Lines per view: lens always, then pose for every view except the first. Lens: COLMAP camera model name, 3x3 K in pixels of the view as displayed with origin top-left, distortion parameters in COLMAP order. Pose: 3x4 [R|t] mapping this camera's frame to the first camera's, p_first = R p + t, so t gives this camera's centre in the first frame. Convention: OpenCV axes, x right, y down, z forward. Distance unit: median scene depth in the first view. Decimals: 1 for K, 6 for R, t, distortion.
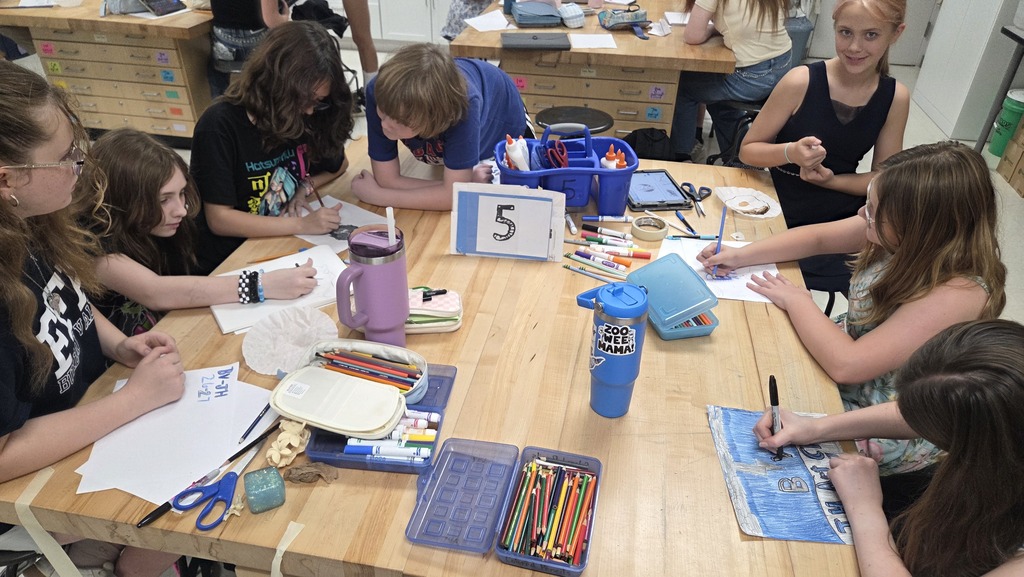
lens RADIAL K [[686.4, 0, 508.0], [0, 686.4, 288.5], [0, 0, 1]] dist [0.000738, -0.000569]
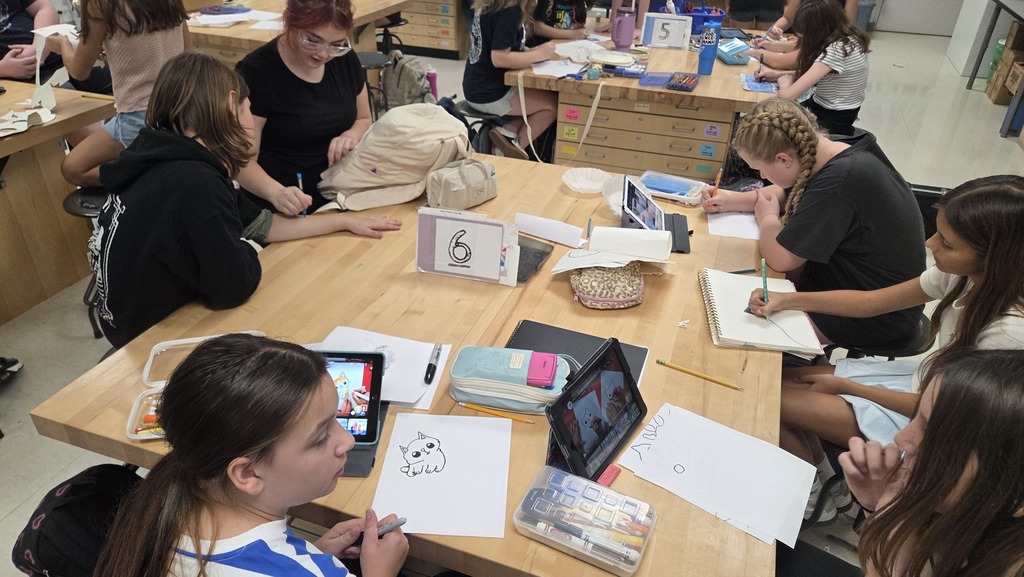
lens RADIAL K [[686.4, 0, 514.7], [0, 686.4, 288.9], [0, 0, 1]] dist [0.000738, -0.000569]
pose [[0.987457, 0.082049, -0.134897, -0.124799], [-0.084574, 0.996331, -0.013084, 0.874477], [0.133329, 0.024329, 0.990773, -1.421671]]
